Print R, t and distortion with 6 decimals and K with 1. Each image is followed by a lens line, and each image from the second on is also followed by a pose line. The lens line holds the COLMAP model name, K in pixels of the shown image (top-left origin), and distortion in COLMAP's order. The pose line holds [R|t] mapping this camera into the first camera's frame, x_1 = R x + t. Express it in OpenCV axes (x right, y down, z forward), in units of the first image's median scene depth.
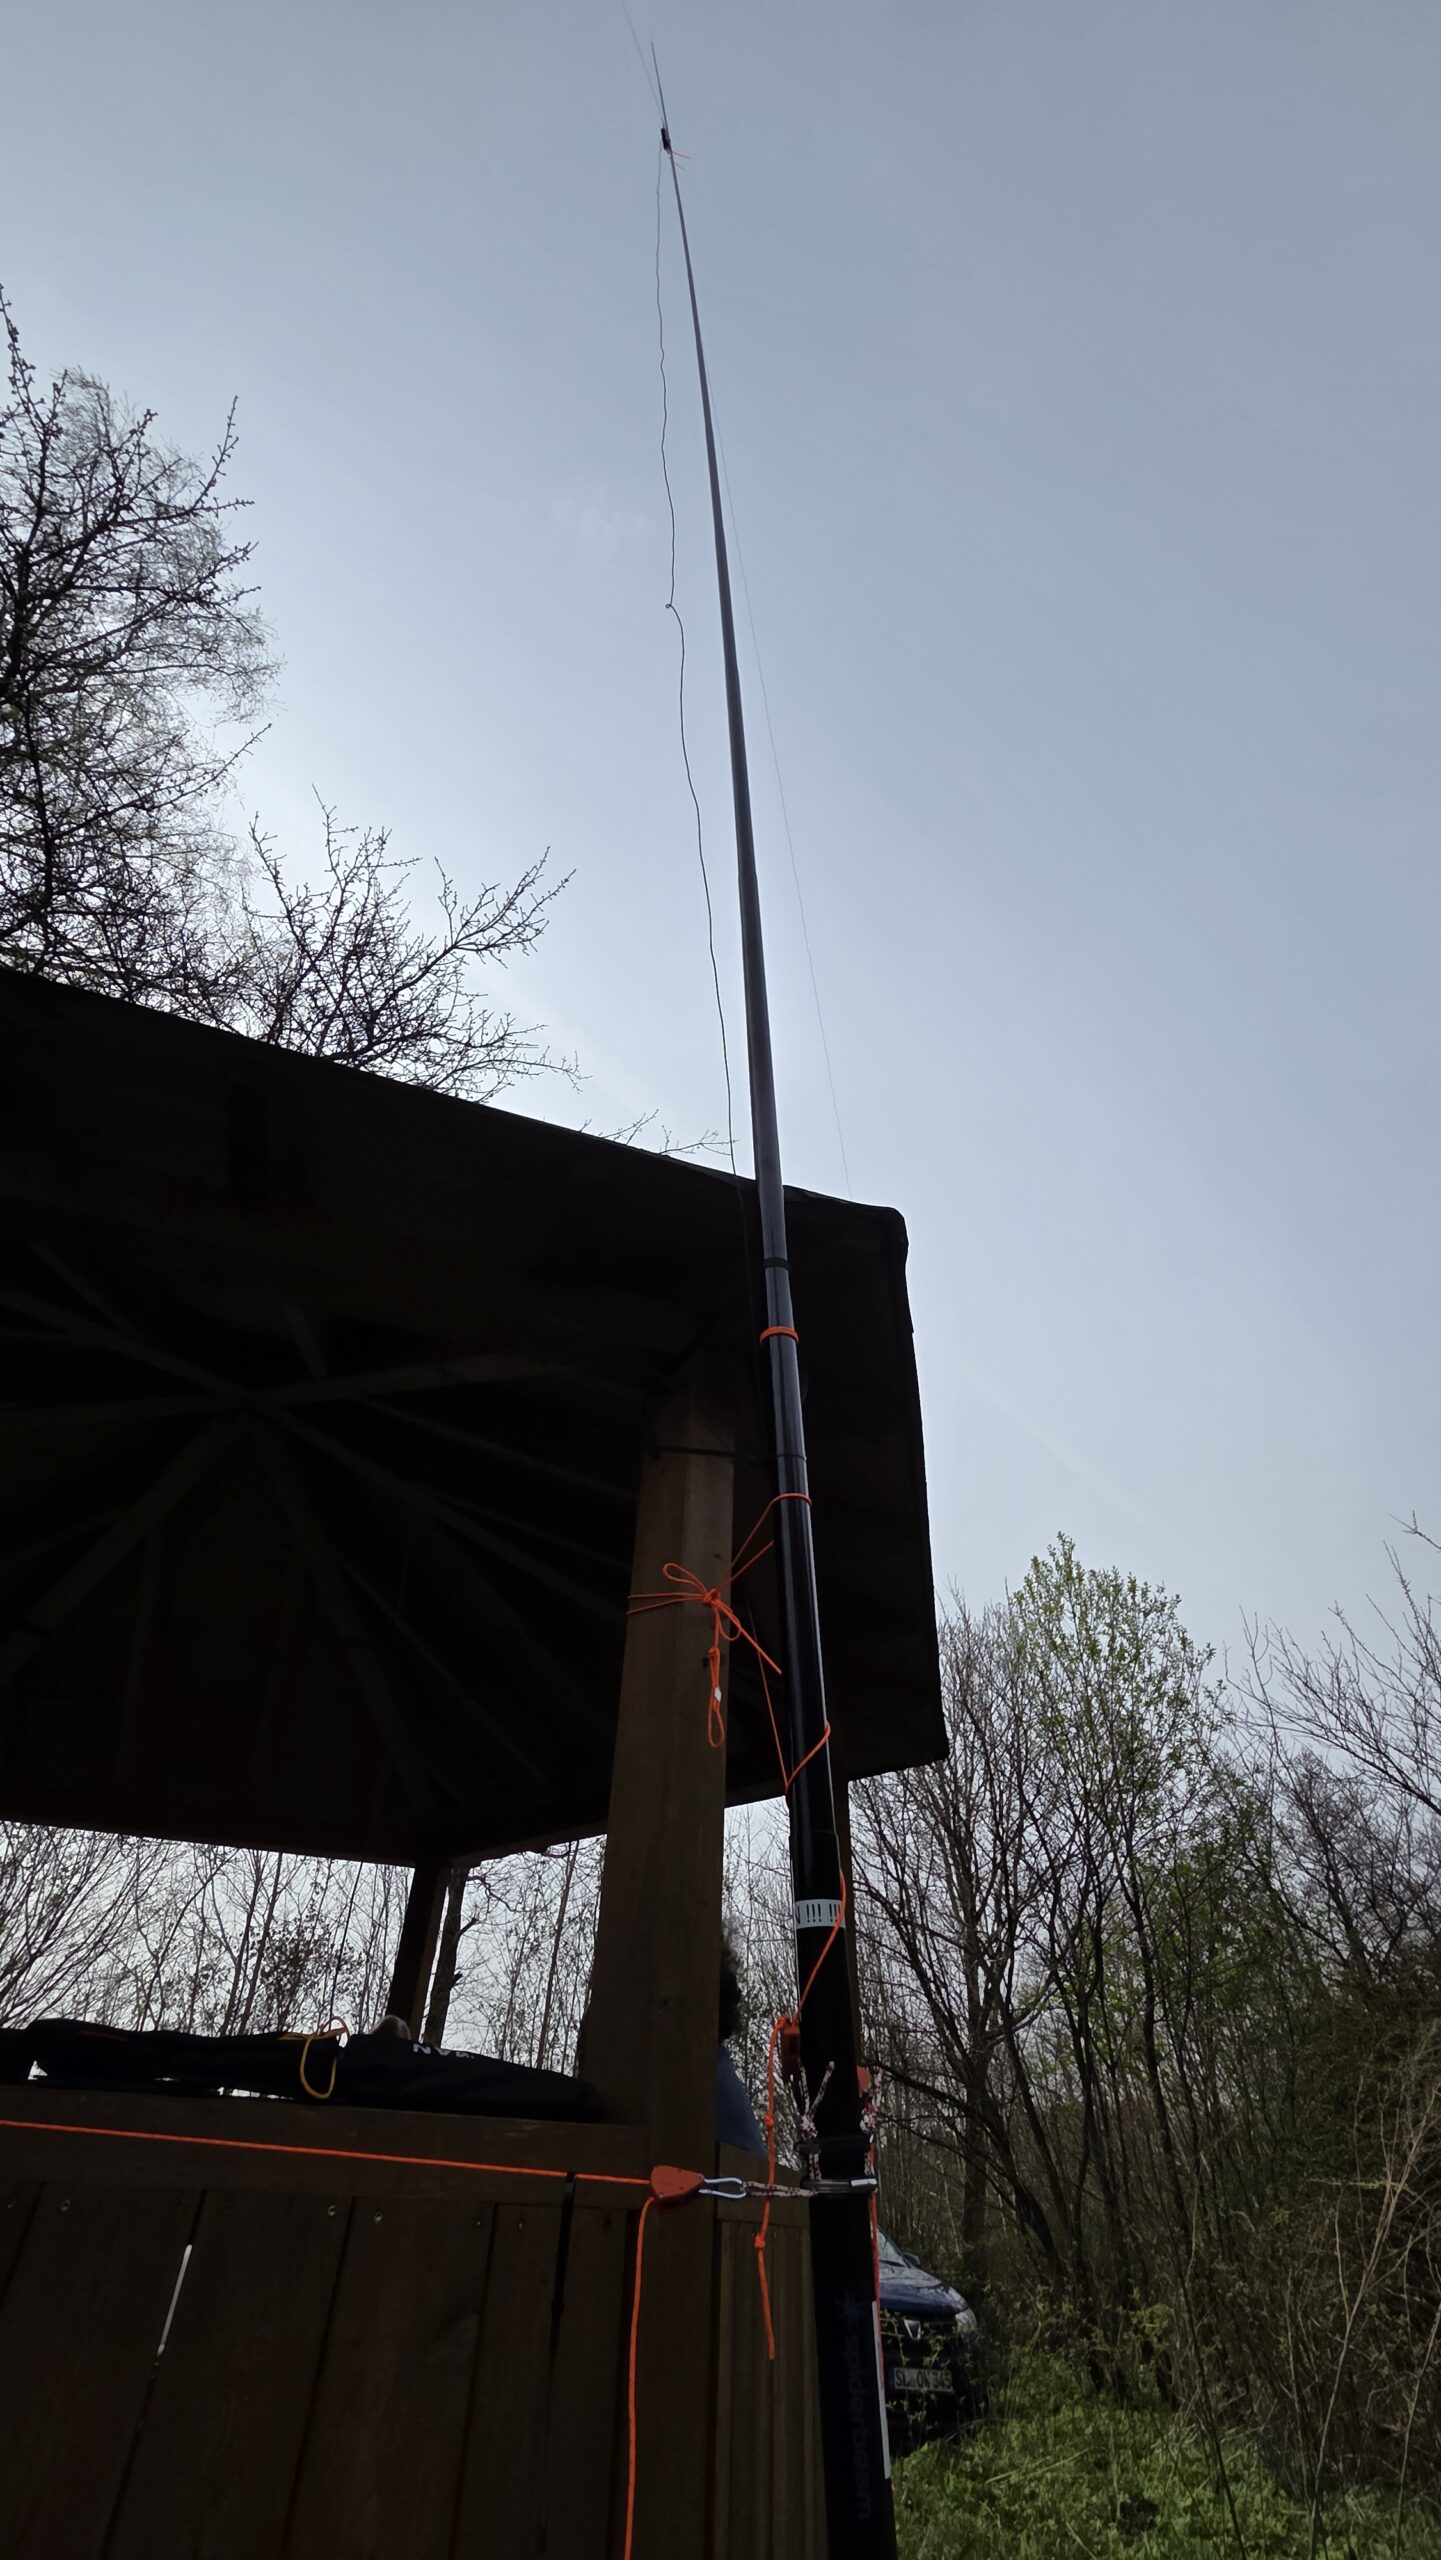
lens RADIAL K [[1042.3, 0, 732.8], [0, 1042.3, 1280.8], [0, 0, 1]] dist [-0.007818, 0.003235]
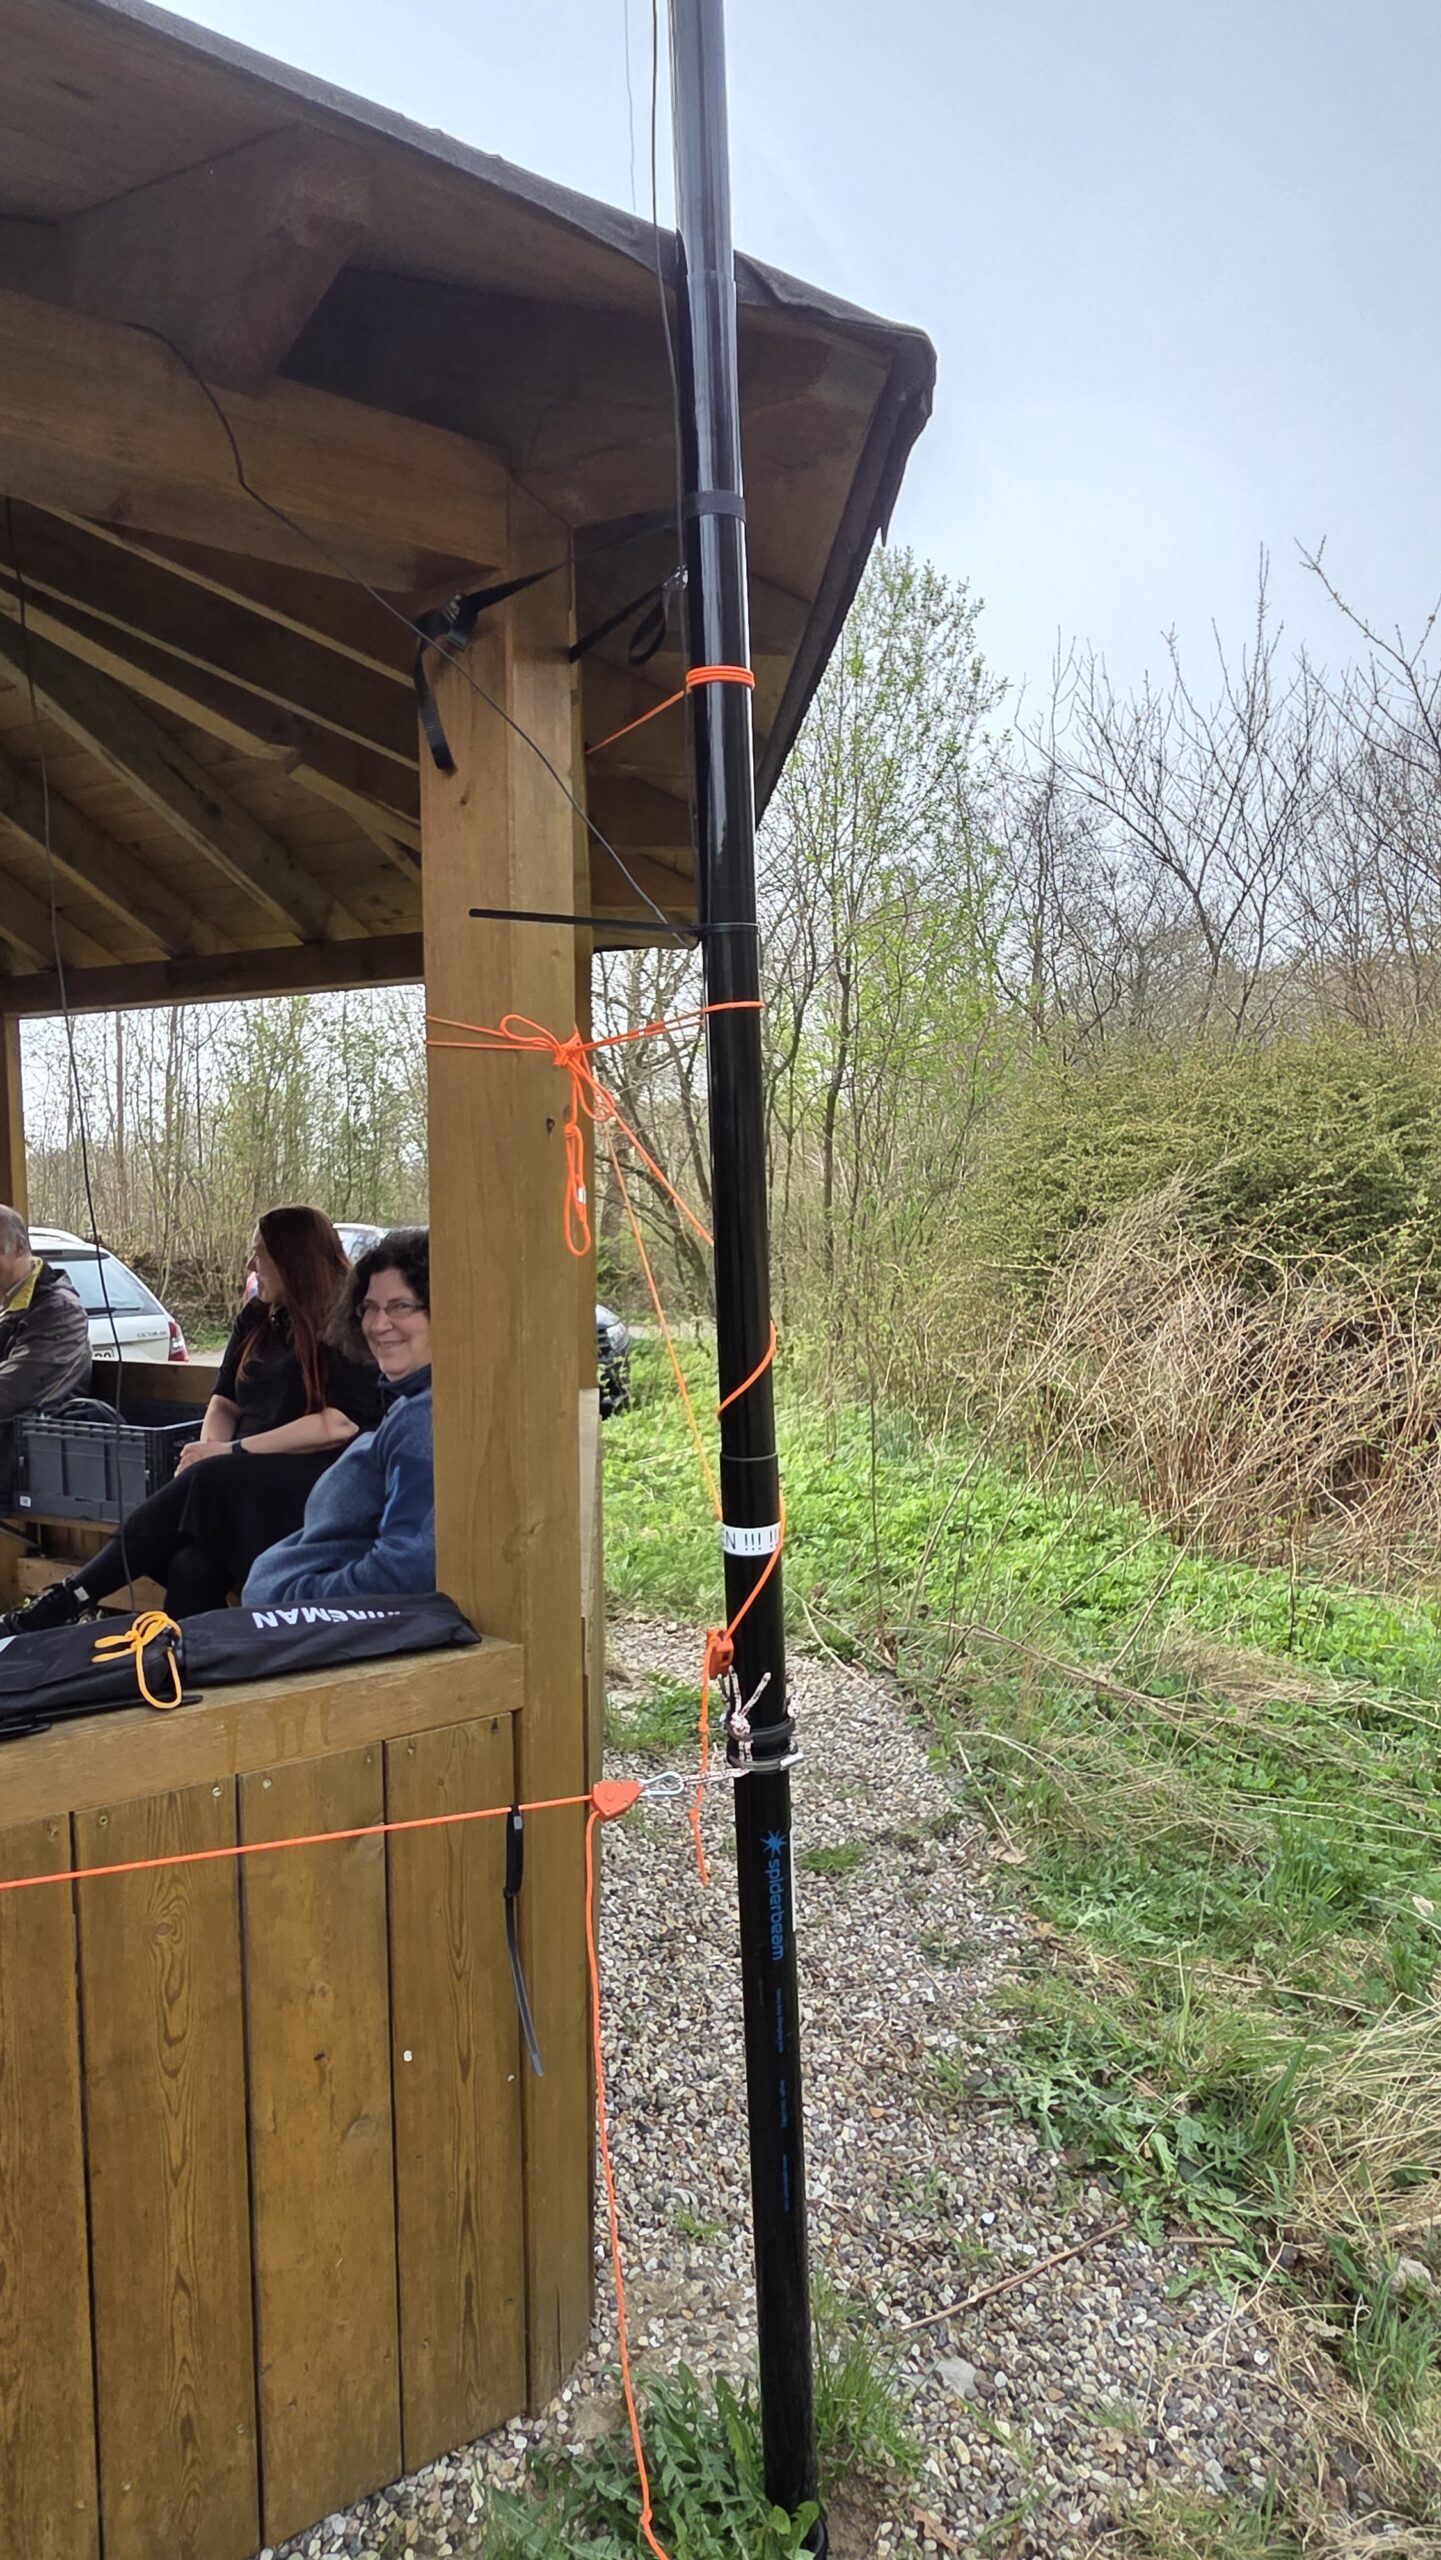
lens RADIAL K [[1422.9, 0, 713.5], [0, 1422.9, 1284.4], [0, 0, 1]] dist [0.004811, 0.000555]
pose [[0.964799, -0.051435, 0.257909, -0.077439], [-0.154534, 0.682640, 0.714228, -0.120184], [-0.212795, -0.728942, 0.650662, 0.118460]]
